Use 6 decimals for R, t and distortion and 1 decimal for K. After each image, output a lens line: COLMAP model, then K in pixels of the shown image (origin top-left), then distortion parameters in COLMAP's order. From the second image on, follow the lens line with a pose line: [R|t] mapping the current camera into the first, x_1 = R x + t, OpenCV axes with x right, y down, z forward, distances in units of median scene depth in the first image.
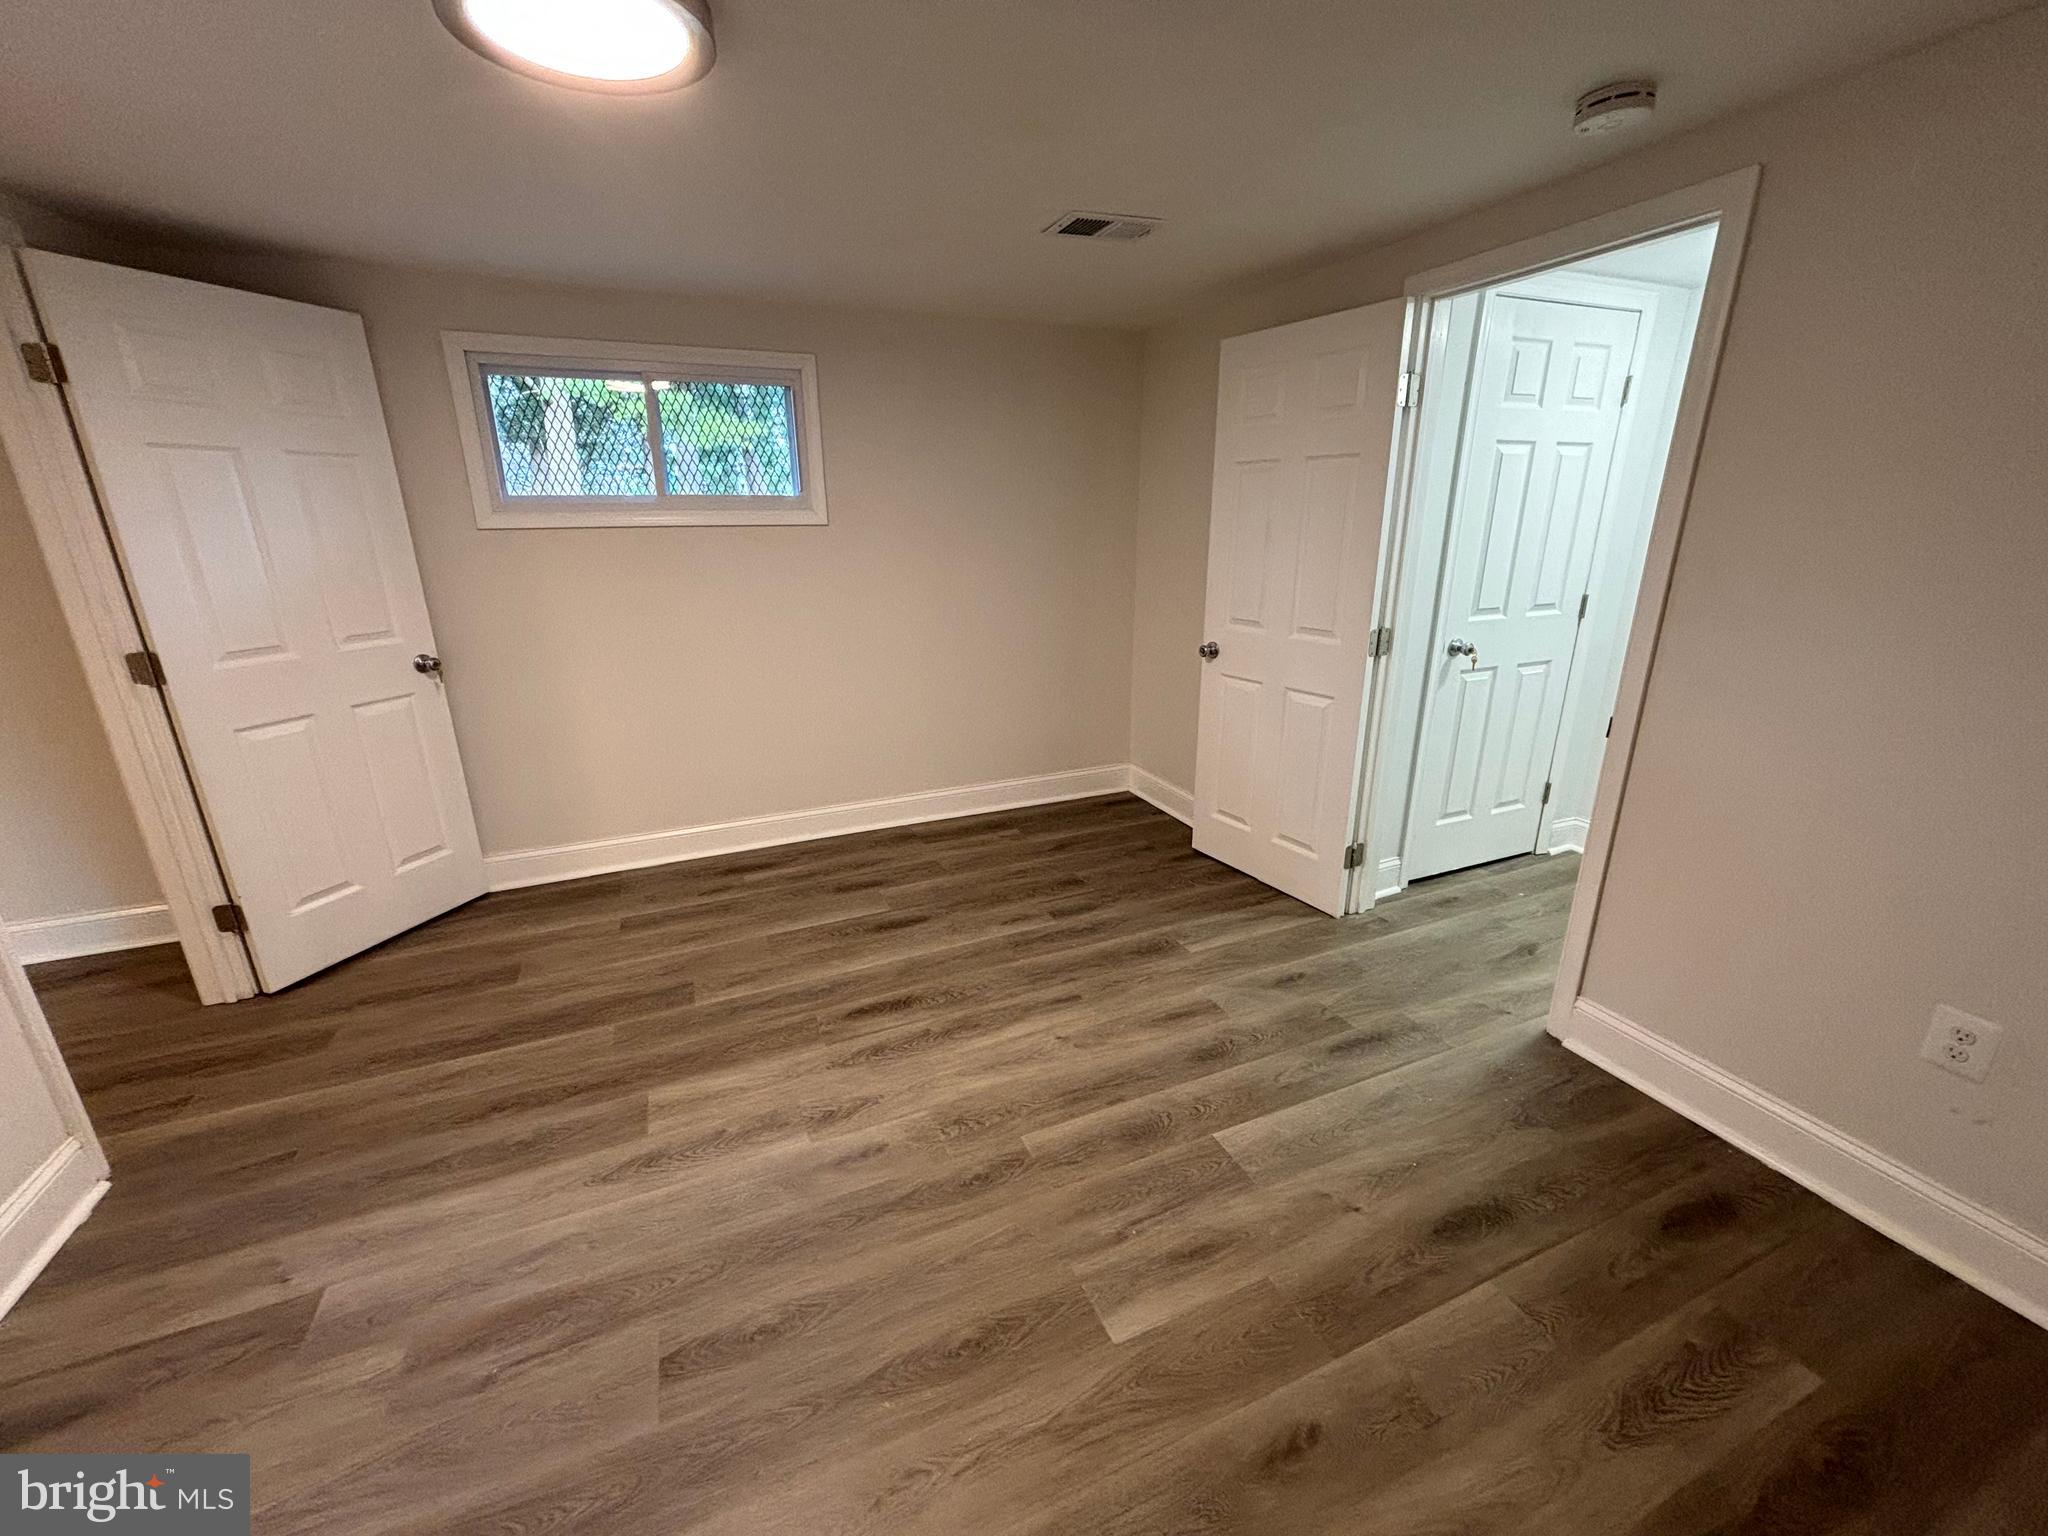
lens RADIAL K [[824.2, 0, 1025.1], [0, 824.2, 762.5], [0, 0, 1]] dist [0.020478, -0.013141]
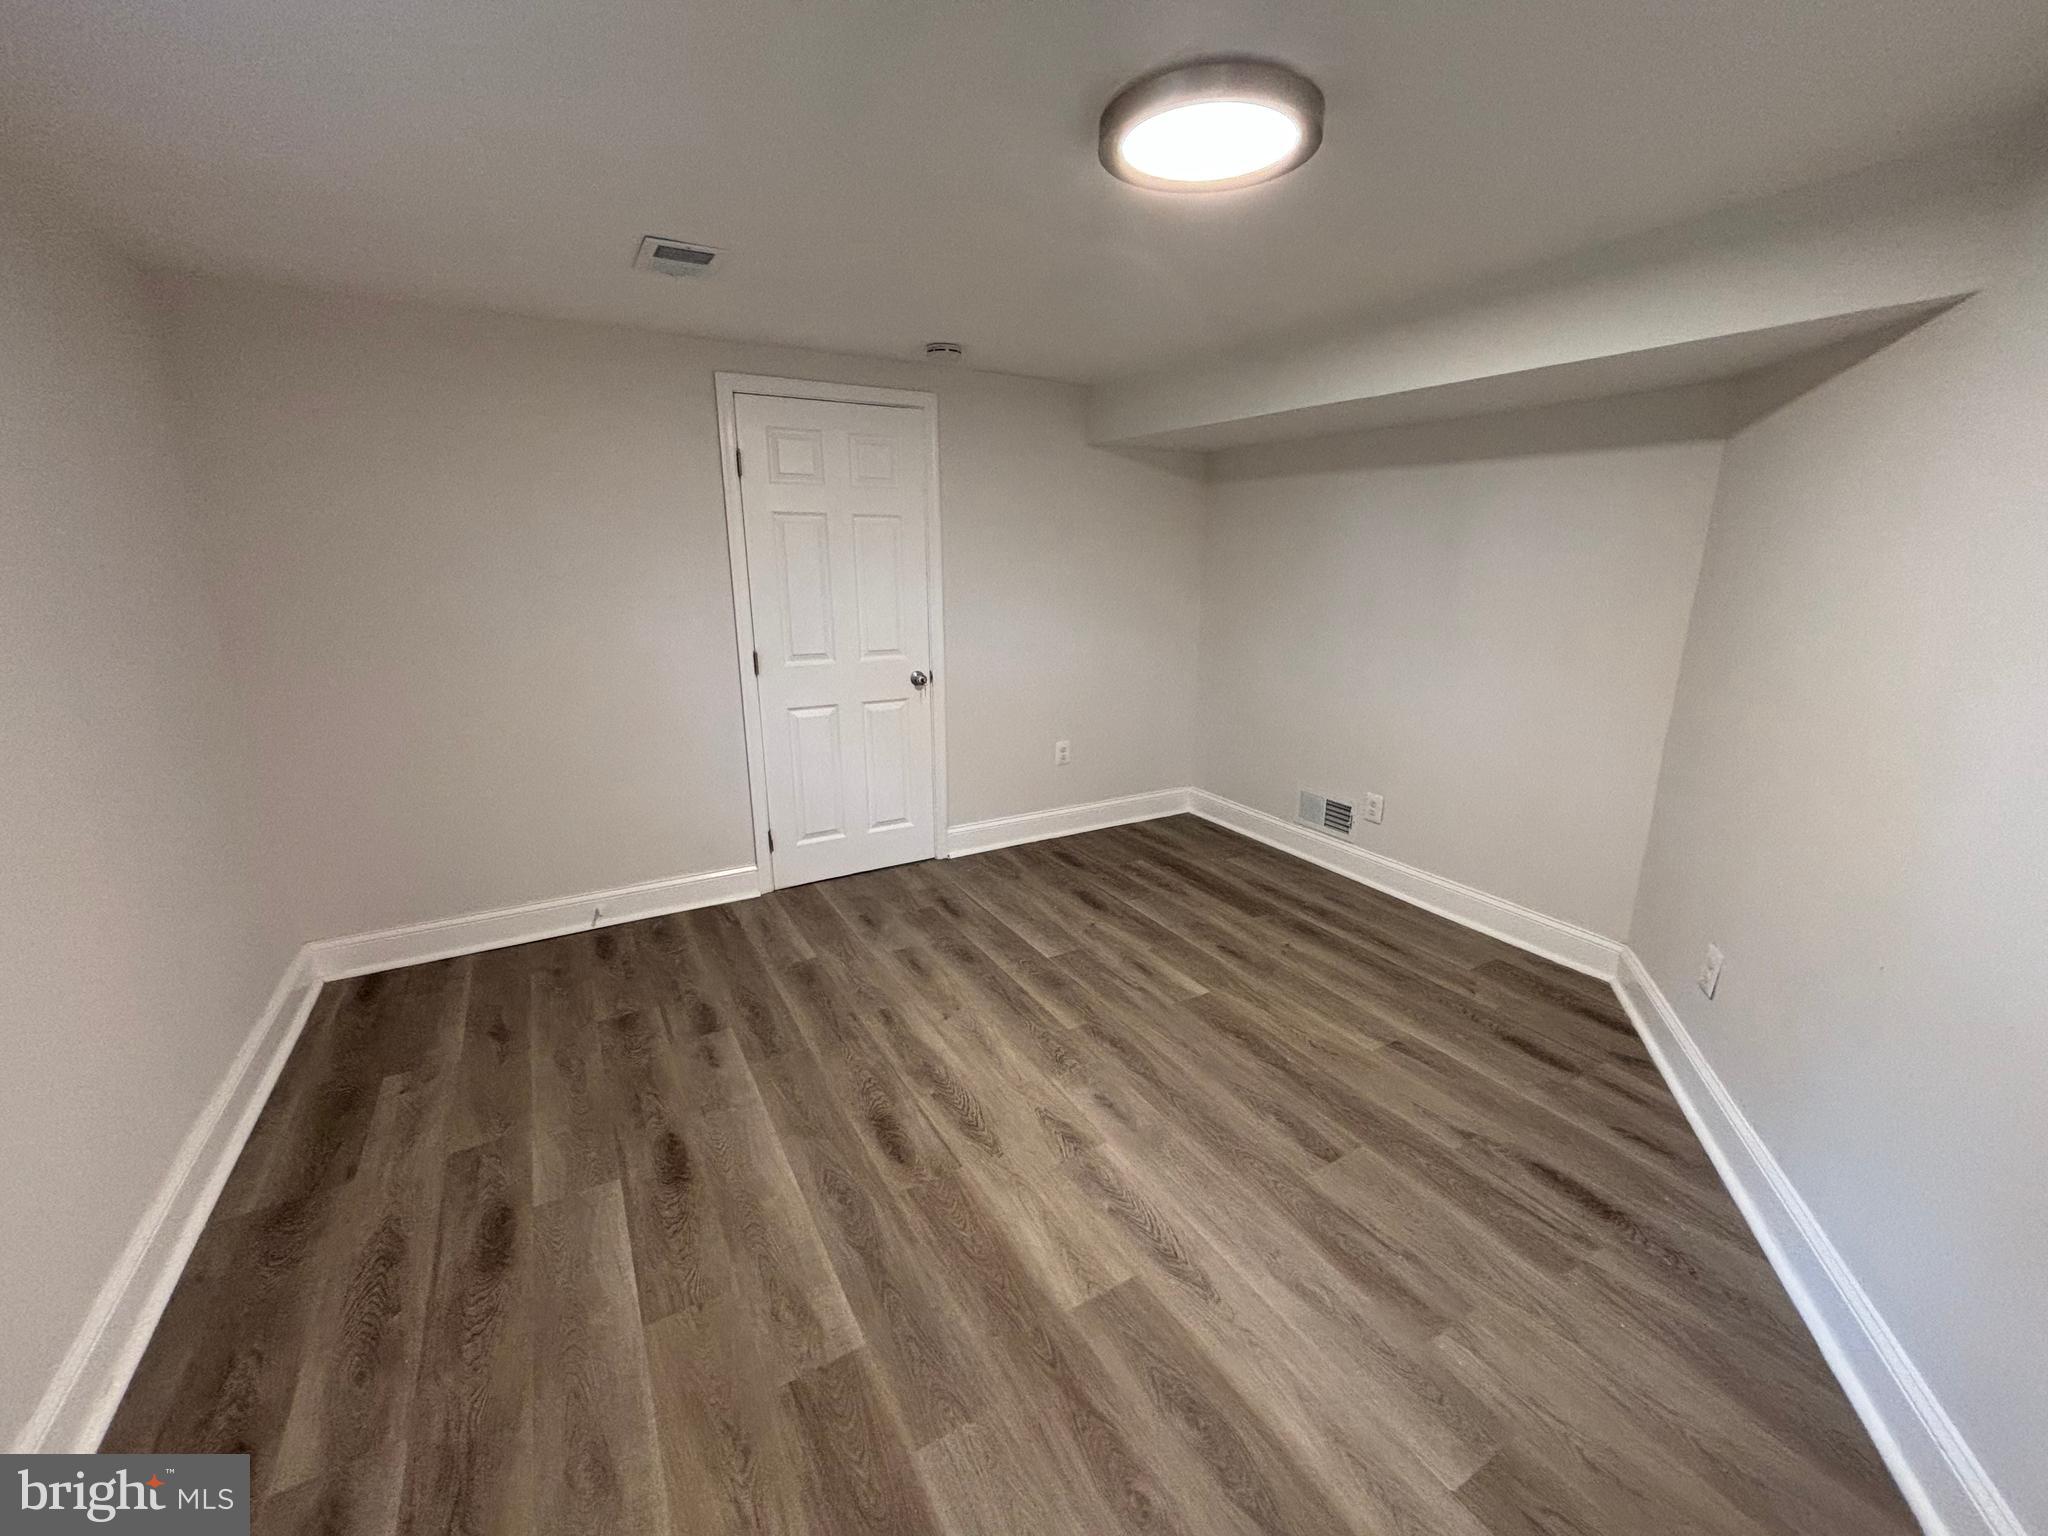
lens RADIAL K [[824.2, 0, 1025.1], [0, 824.2, 762.5], [0, 0, 1]] dist [0.020478, -0.013141]
pose [[-0.121752, -0.237595, 0.963704, -1.086549], [0.294060, 0.918704, 0.263652, -0.279140], [-0.948000, 0.315487, -0.041987, 0.935493]]
